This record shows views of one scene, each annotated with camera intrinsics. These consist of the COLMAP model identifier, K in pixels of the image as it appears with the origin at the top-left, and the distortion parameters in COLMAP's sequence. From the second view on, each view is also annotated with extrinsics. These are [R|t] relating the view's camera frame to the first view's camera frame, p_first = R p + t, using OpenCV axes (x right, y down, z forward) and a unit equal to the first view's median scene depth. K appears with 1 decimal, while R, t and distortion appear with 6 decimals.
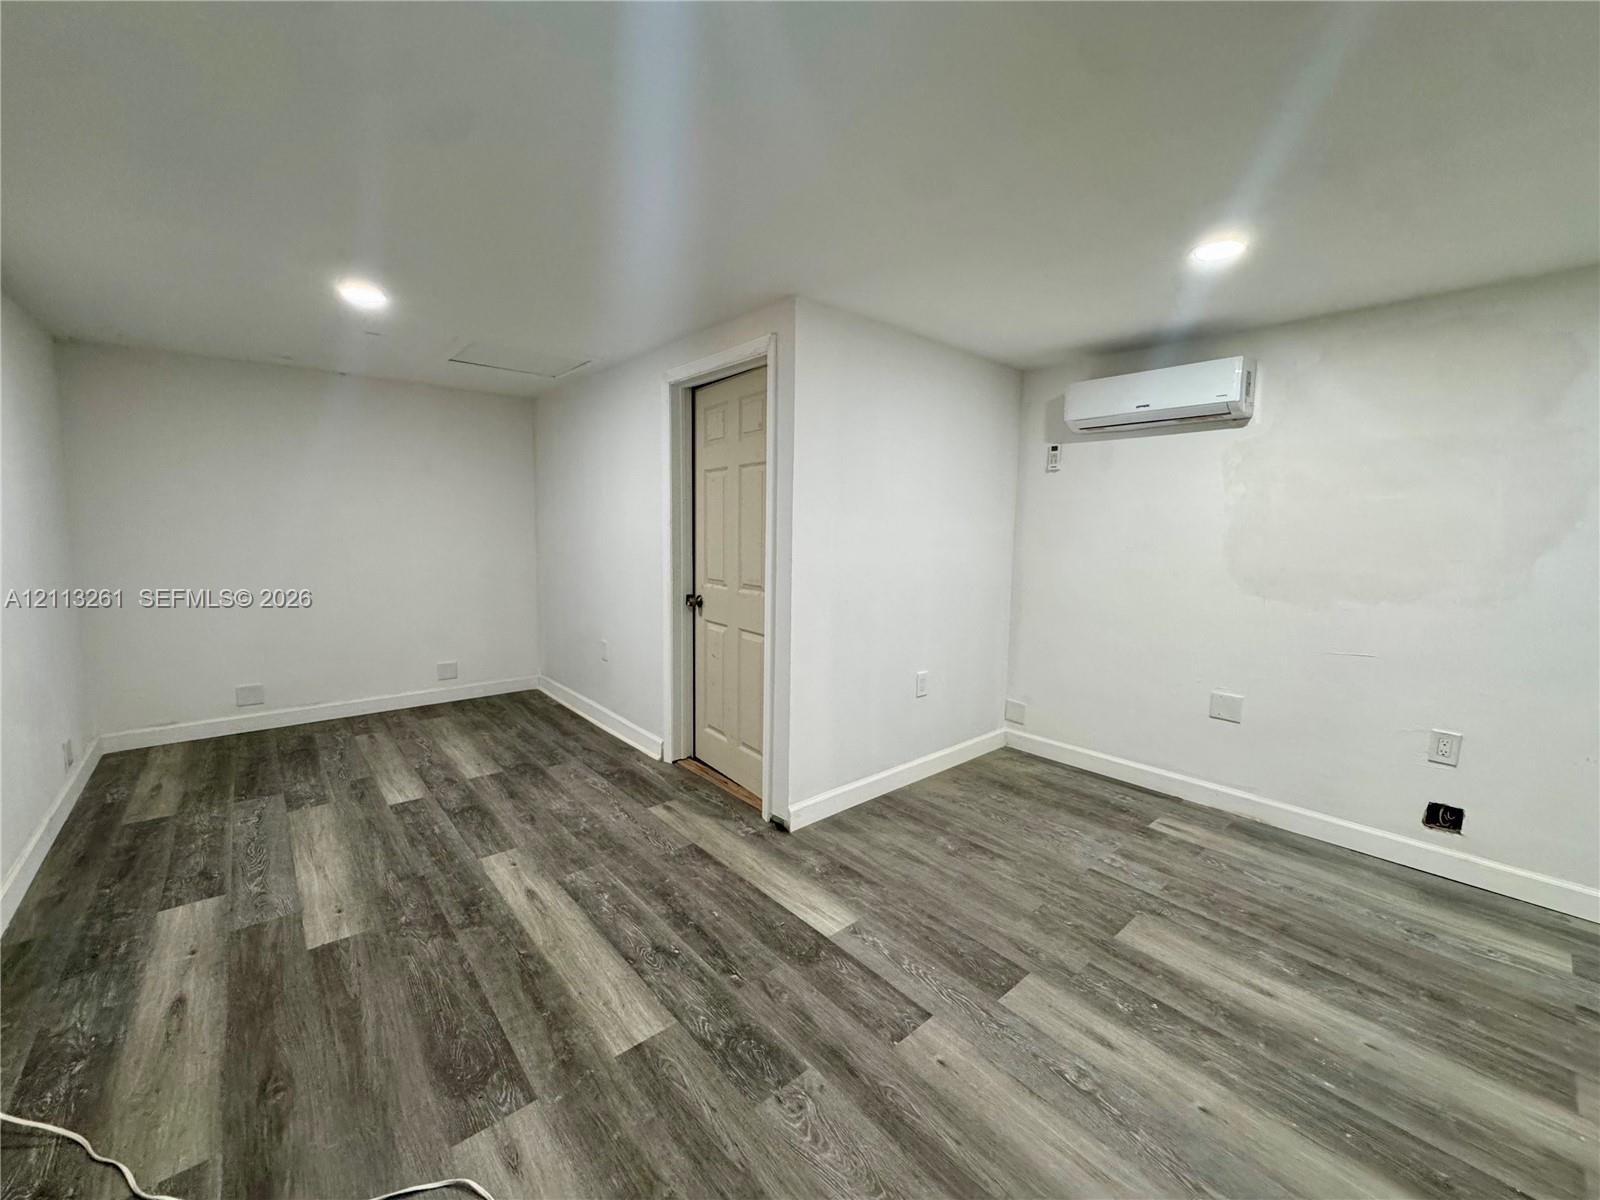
lens RADIAL K [[636.6, 0, 800.0], [0, 636.6, 600.0], [0, 0, 1]] dist [-0.002580, 0.000384]
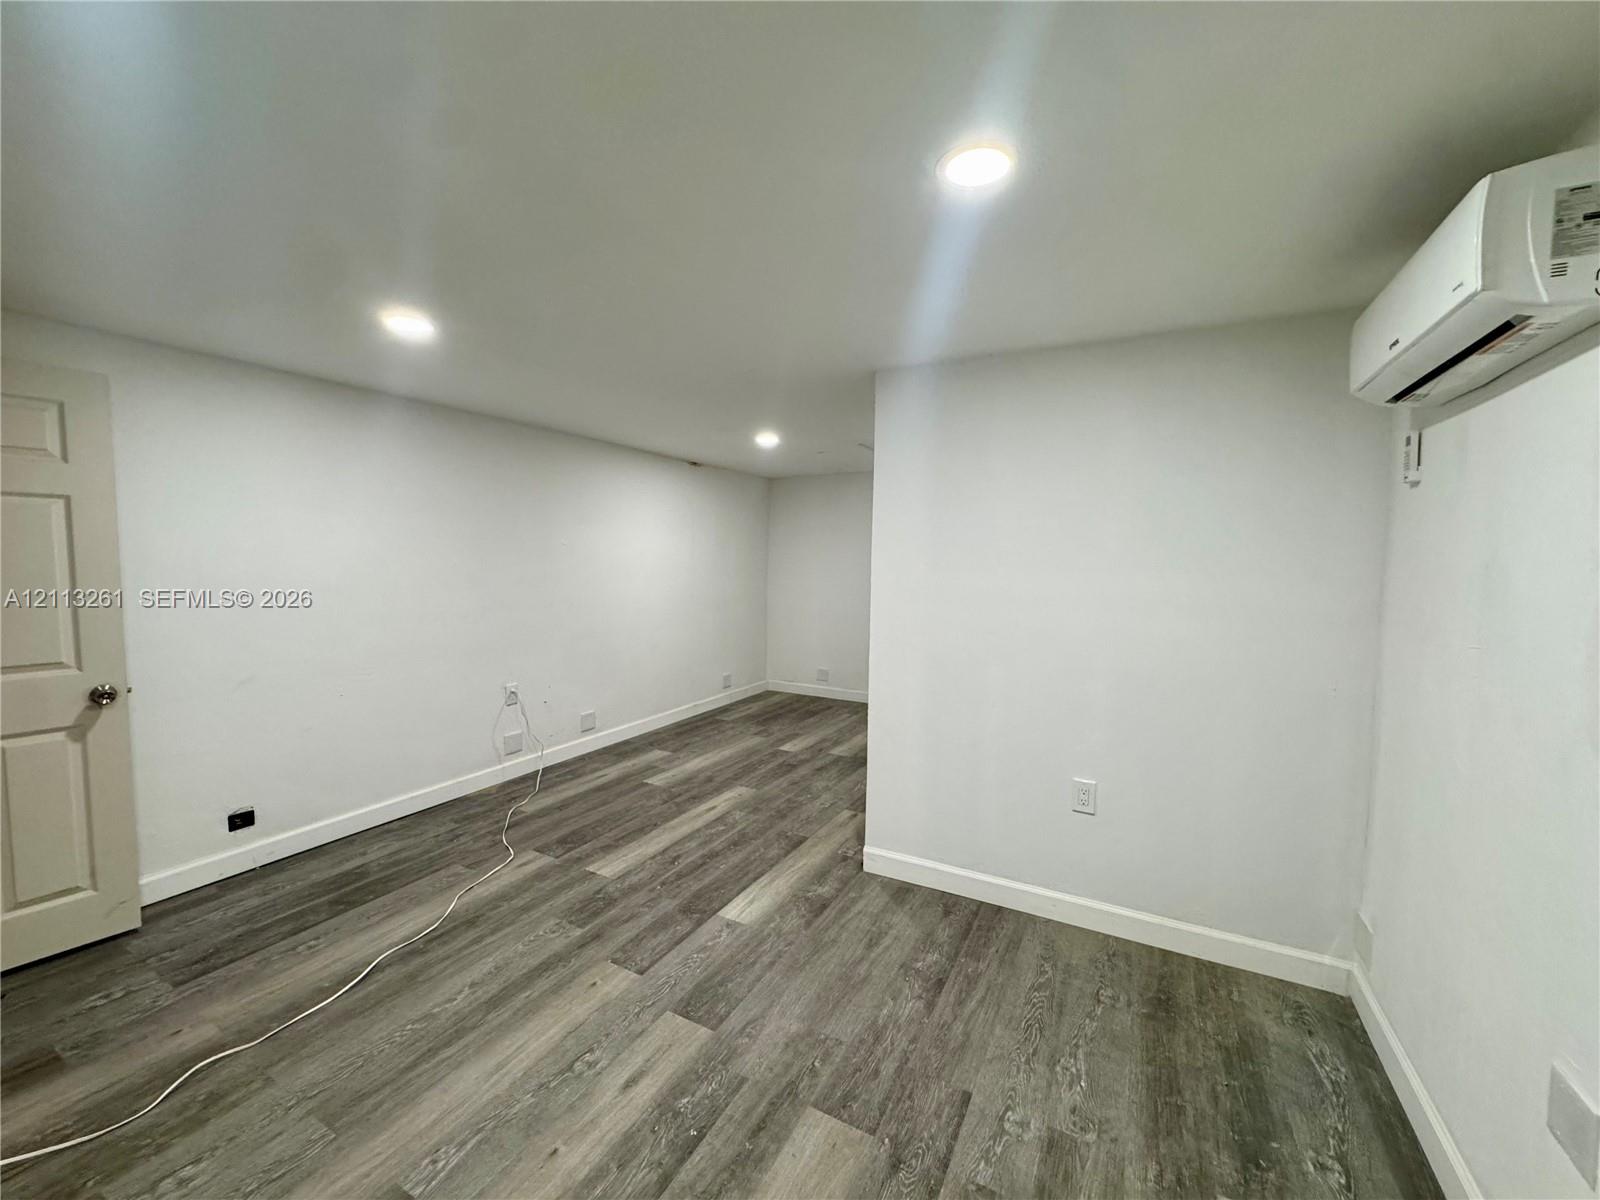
lens RADIAL K [[636.6, 0, 800.0], [0, 636.6, 600.0], [0, 0, 1]] dist [-0.002580, 0.000384]
pose [[0.348802, 0.052142, -0.935745, 1.169371], [-0.117271, 0.993032, 0.011621, -0.098969], [0.929830, 0.105682, 0.352487, 0.630637]]
